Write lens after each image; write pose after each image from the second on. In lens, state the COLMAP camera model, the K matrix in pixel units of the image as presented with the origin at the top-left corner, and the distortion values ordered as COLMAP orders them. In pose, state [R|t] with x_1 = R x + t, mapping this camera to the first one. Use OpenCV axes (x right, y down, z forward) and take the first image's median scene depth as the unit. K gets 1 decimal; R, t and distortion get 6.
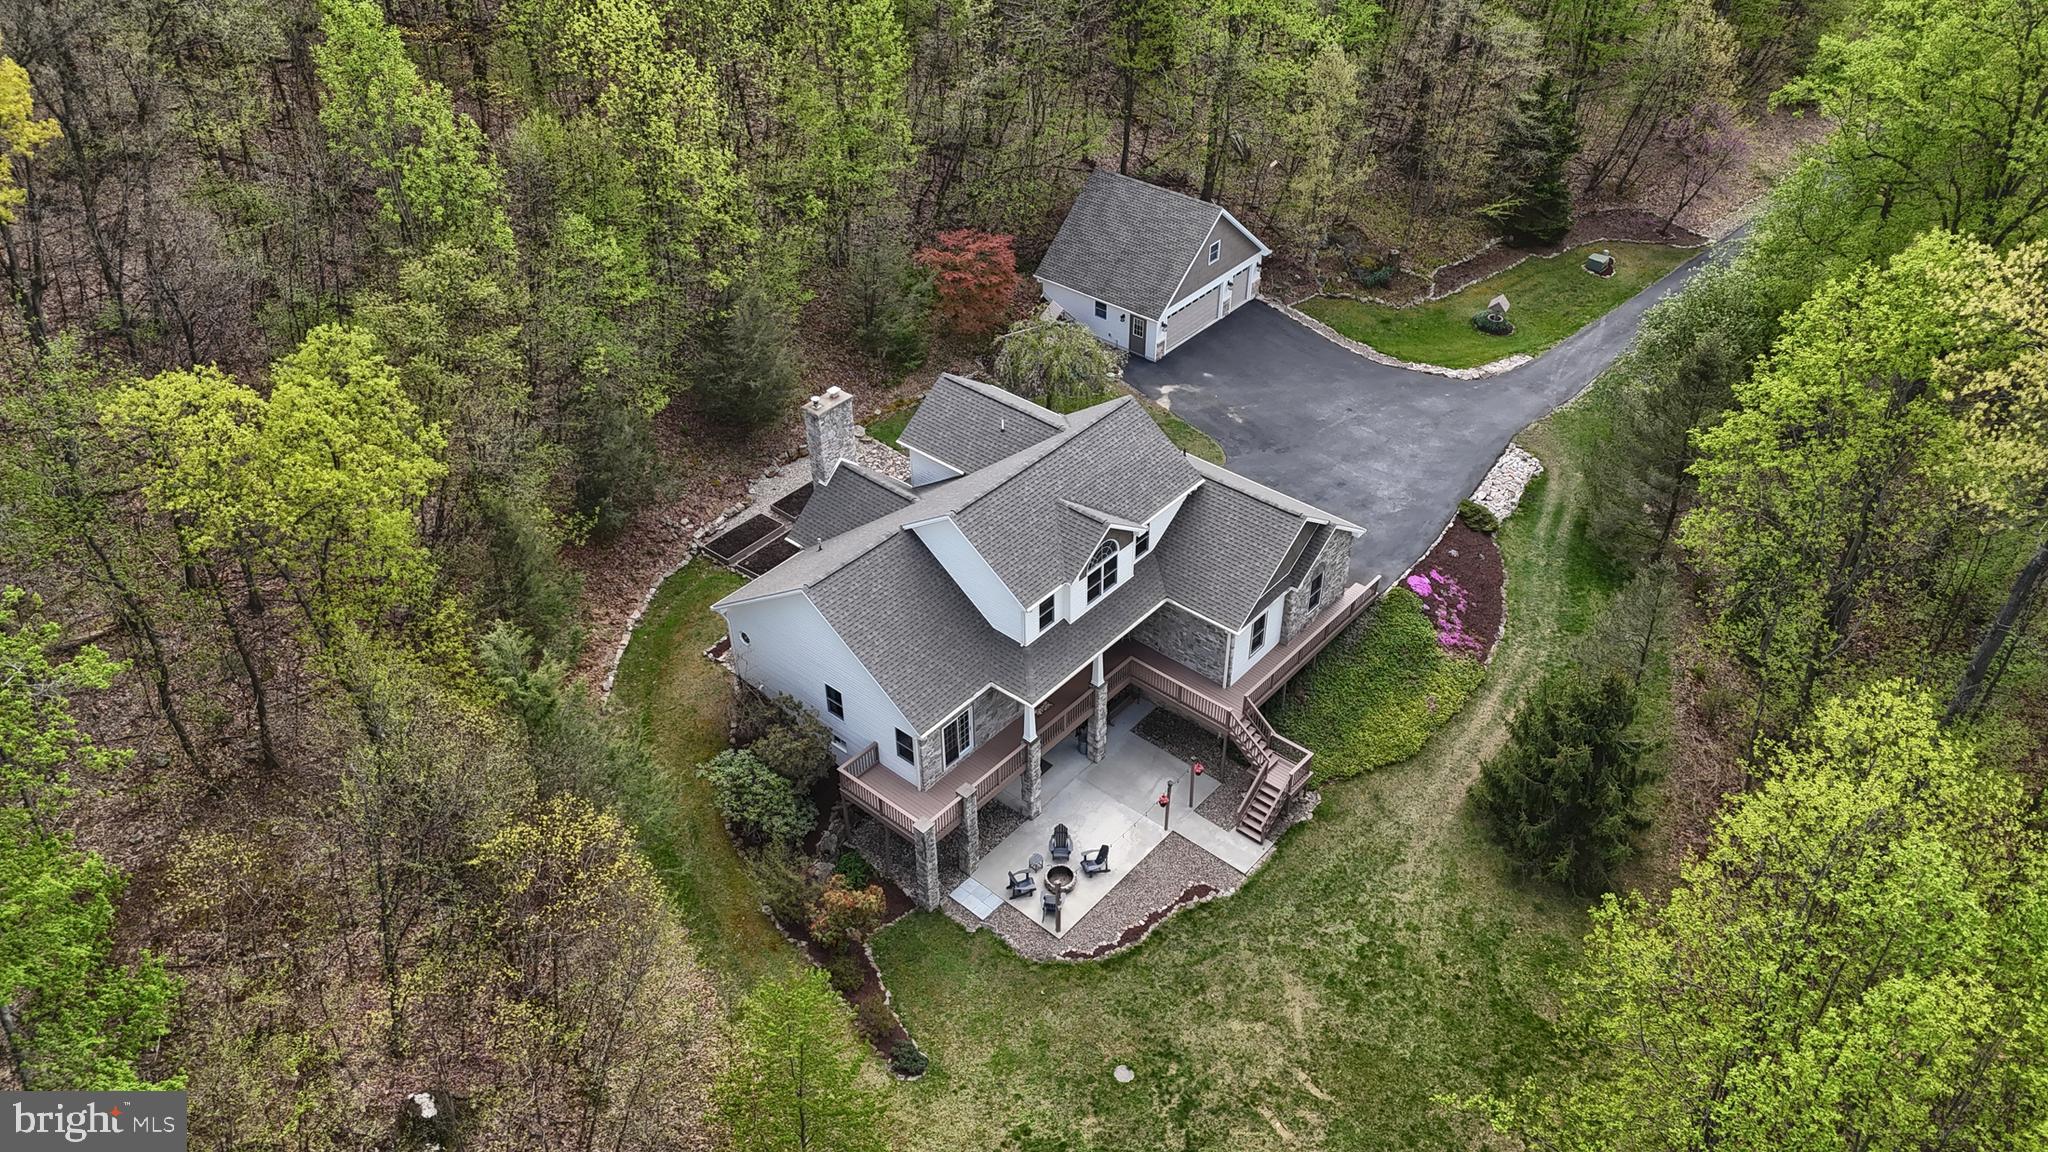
lens RADIAL K [[1525.9, 0, 1041.7], [0, 1525.9, 562.7], [0, 0, 1]] dist [0.034823, -0.018169]
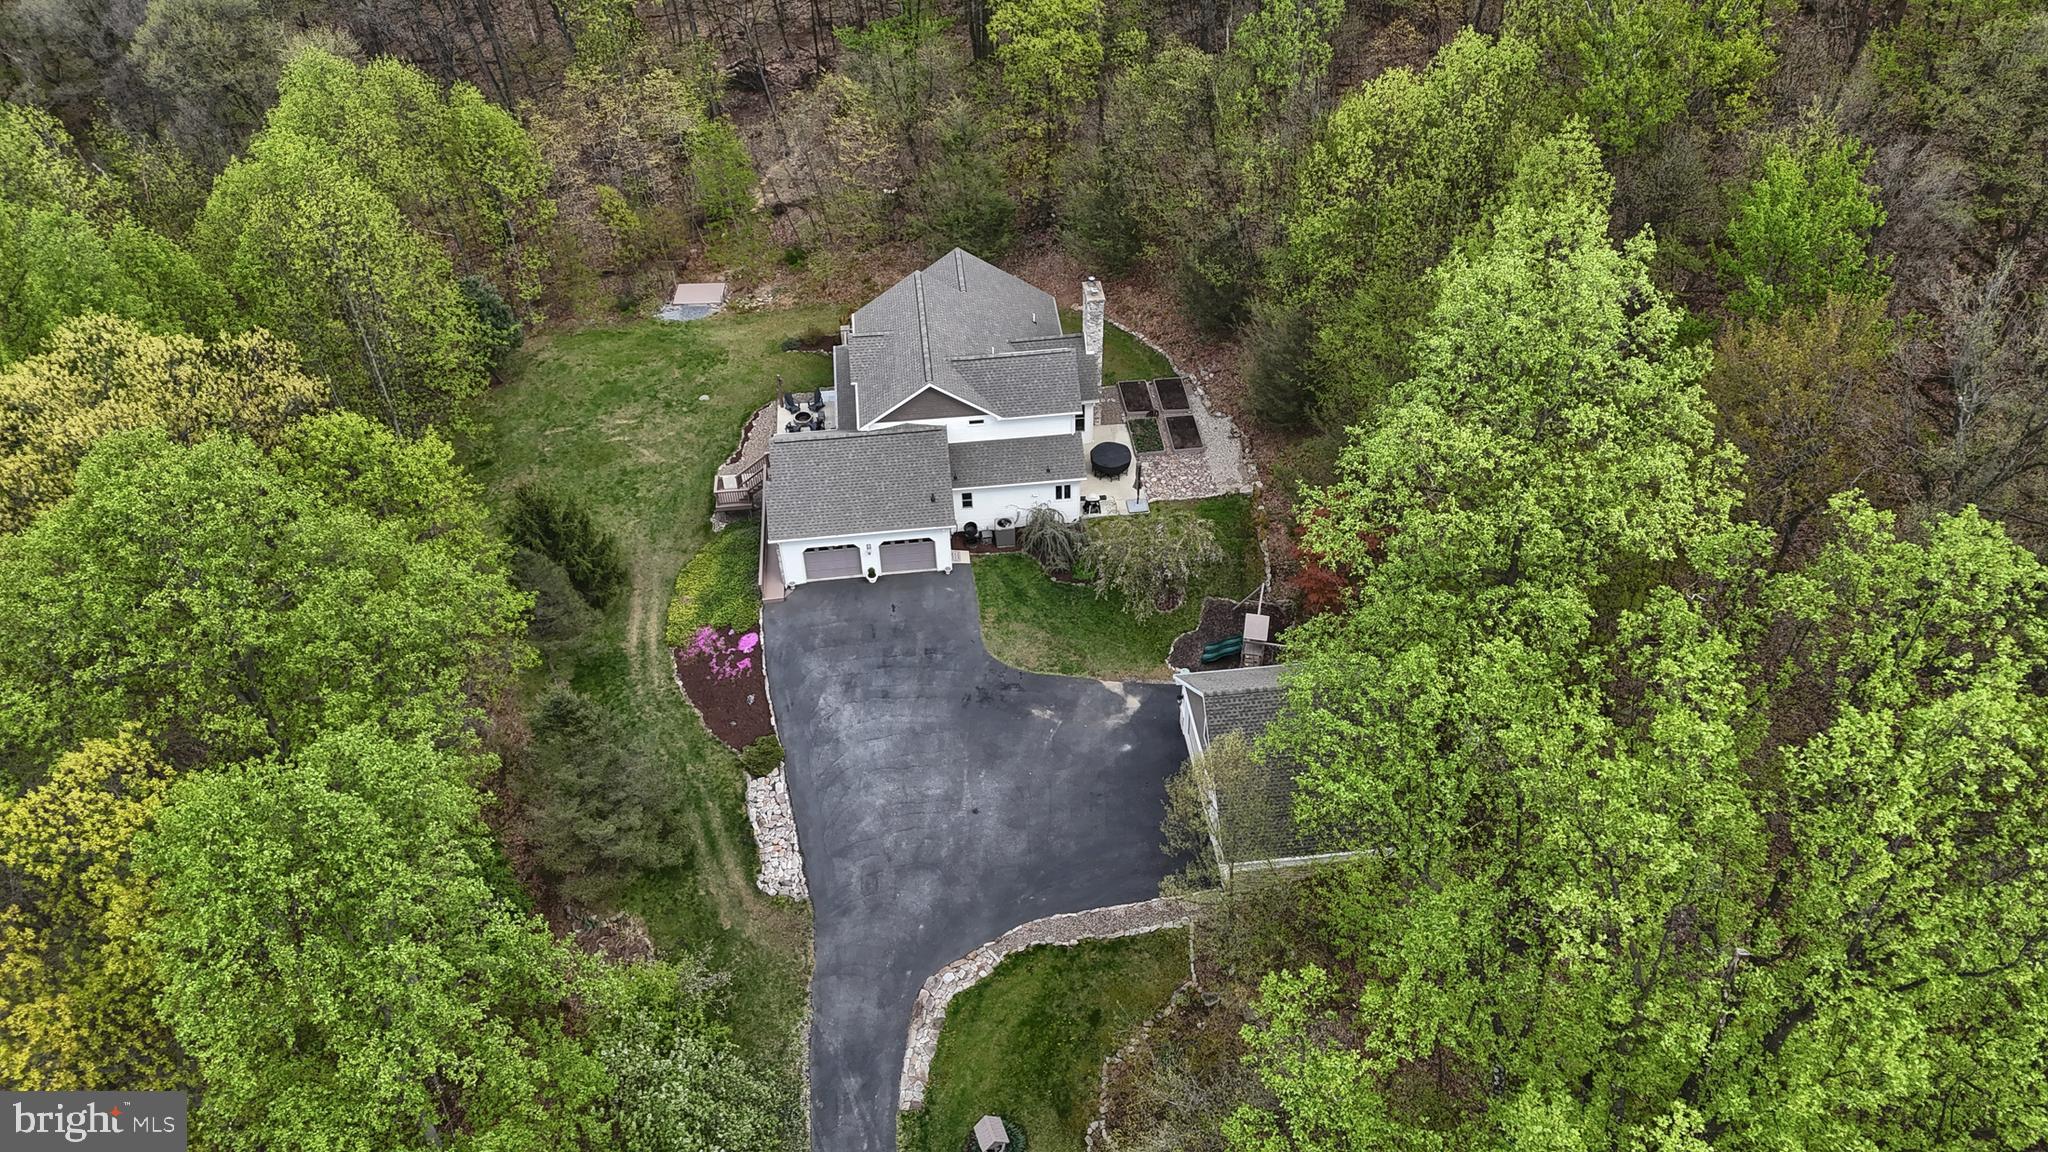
lens RADIAL K [[1525.9, 0, 1027.1], [0, 1525.9, 576.5], [0, 0, 1]] dist [0.034823, -0.018169]
pose [[-0.692392, 0.491959, -0.527796, 0.786111], [-0.416575, 0.324699, 0.849138, -1.222785], [0.589117, 0.807803, -0.019882, 1.273937]]
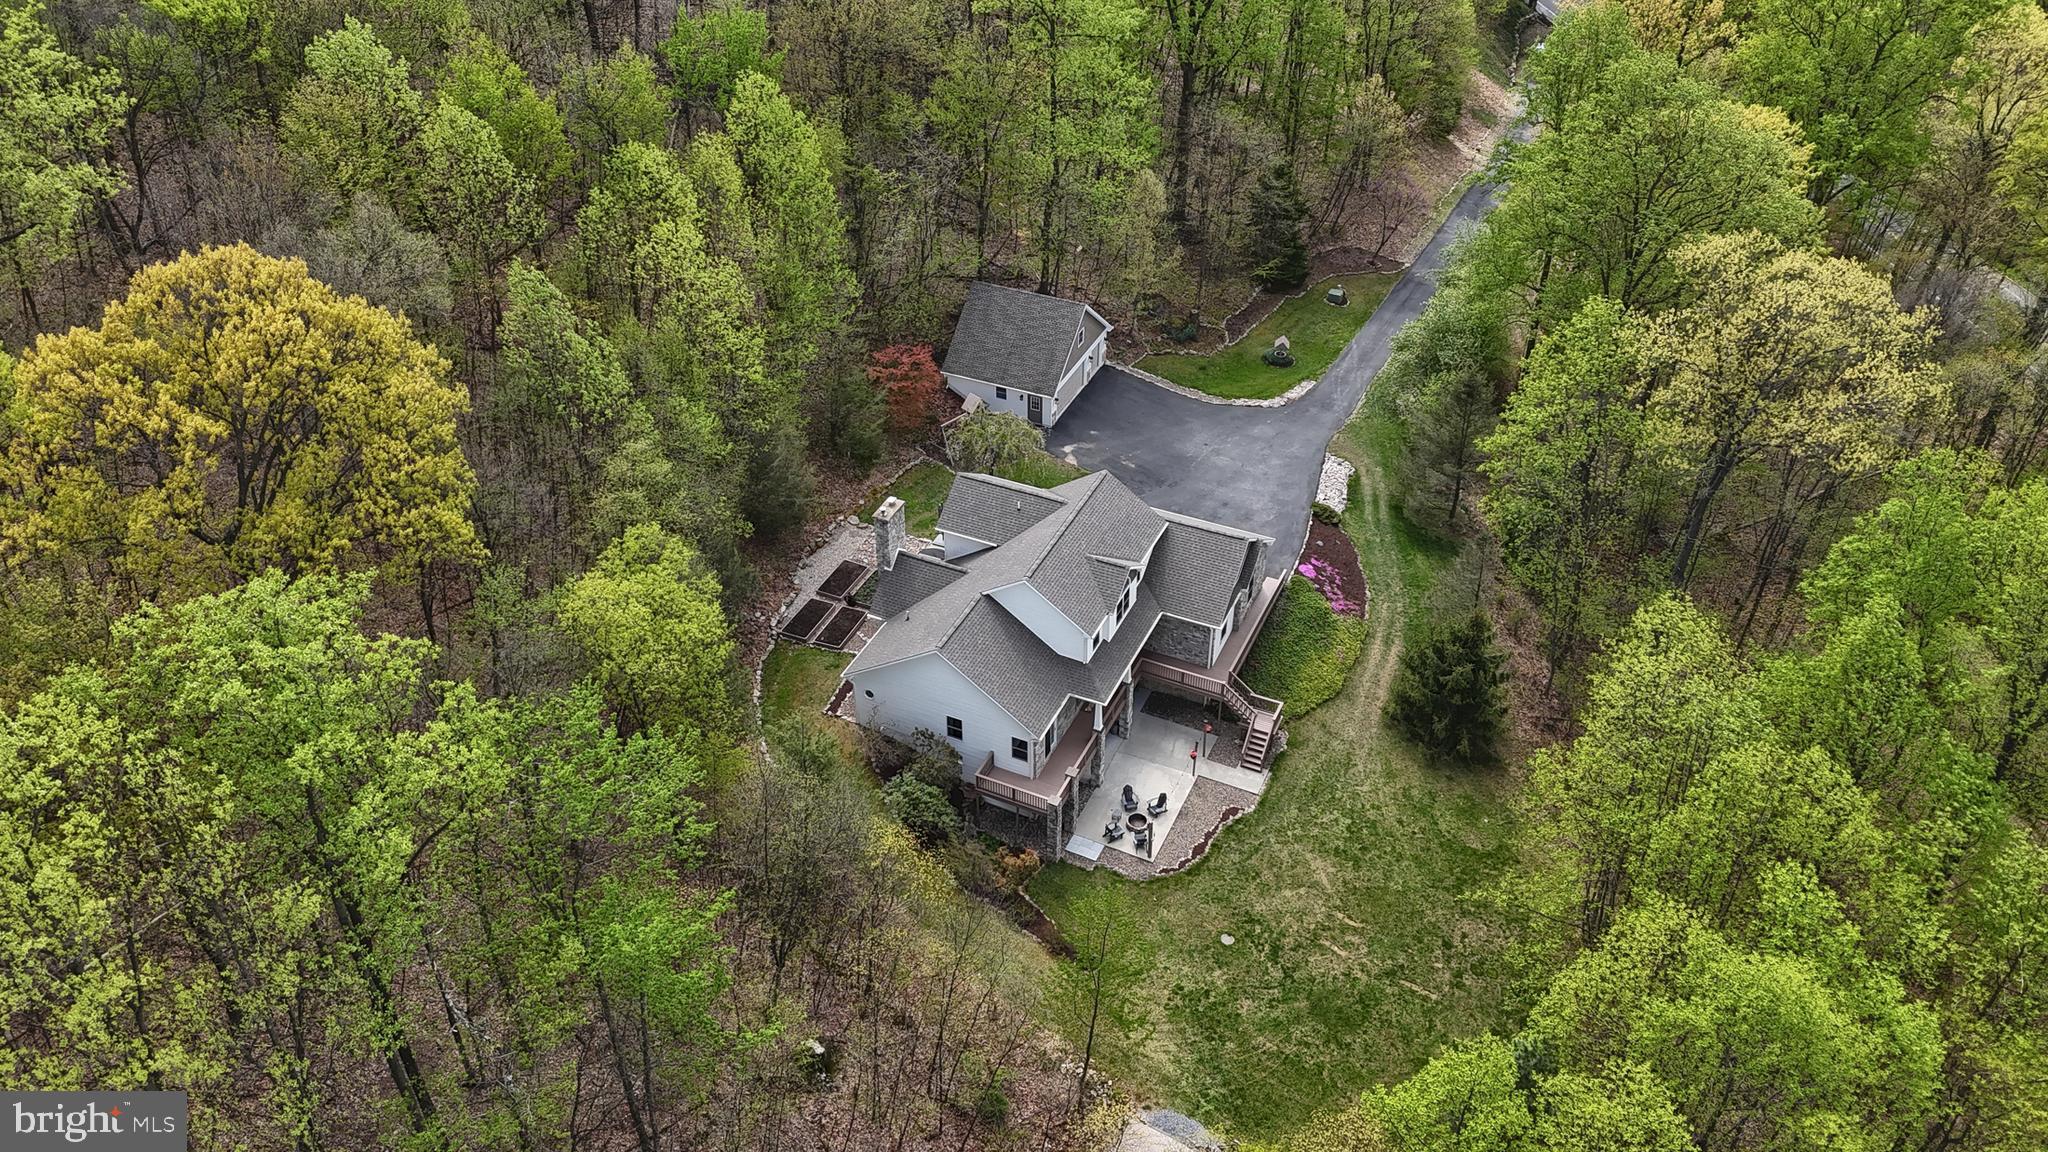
lens RADIAL K [[1525.9, 0, 1003.5], [0, 1525.9, 572.4], [0, 0, 1]] dist [0.034823, -0.018169]
pose [[0.966238, -0.162454, 0.199982, -0.338476], [0.160697, 0.986685, 0.025098, -0.072390], [-0.201397, 0.007886, 0.979478, -0.340739]]
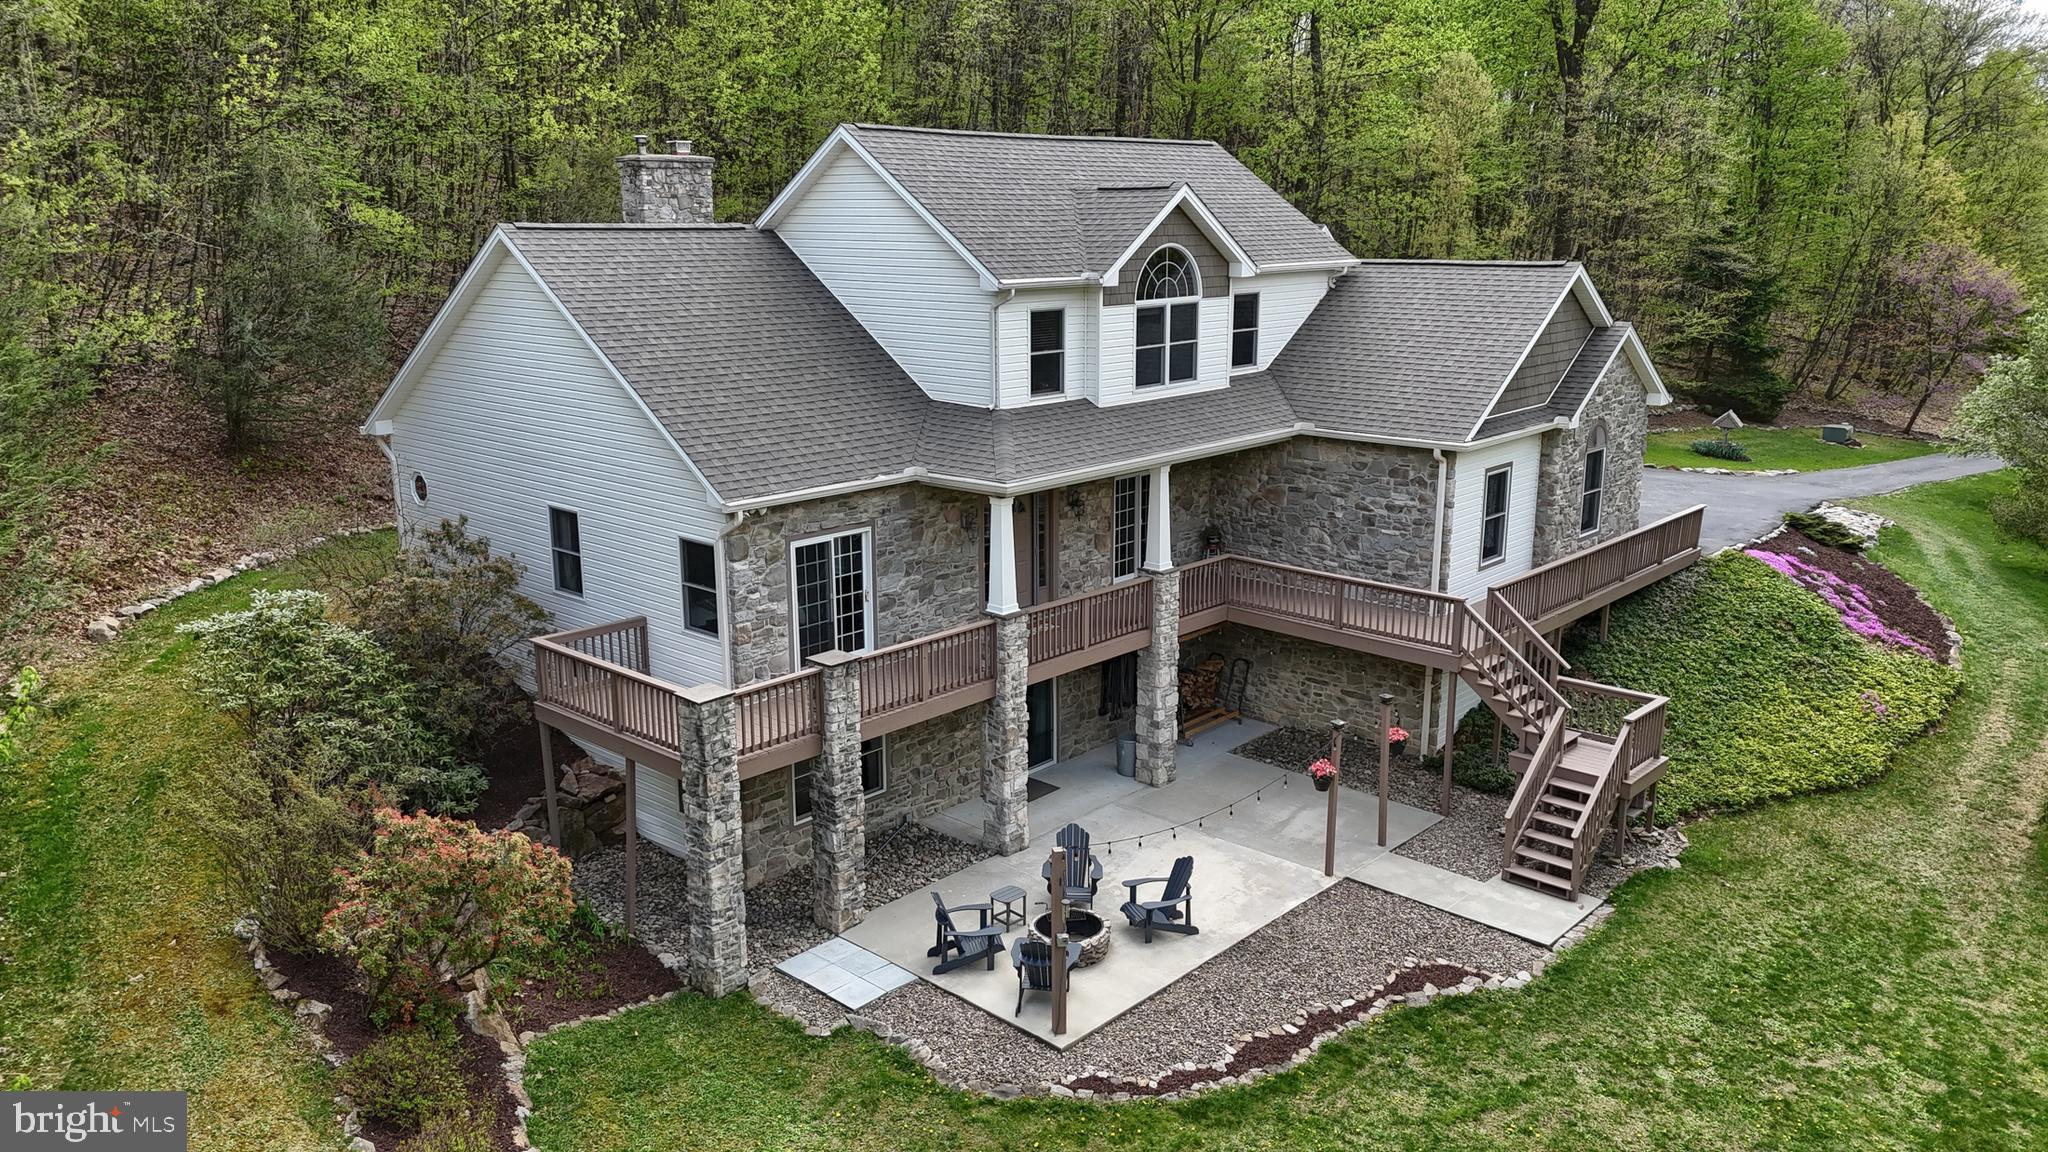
lens RADIAL K [[1525.9, 0, 1035.8], [0, 1525.9, 574.3], [0, 0, 1]] dist [0.034823, -0.018169]
pose [[0.999394, 0.009347, -0.033531, 0.015373], [-0.021765, 0.919543, -0.392385, 0.265360], [0.027165, 0.392877, 0.919190, 0.588902]]
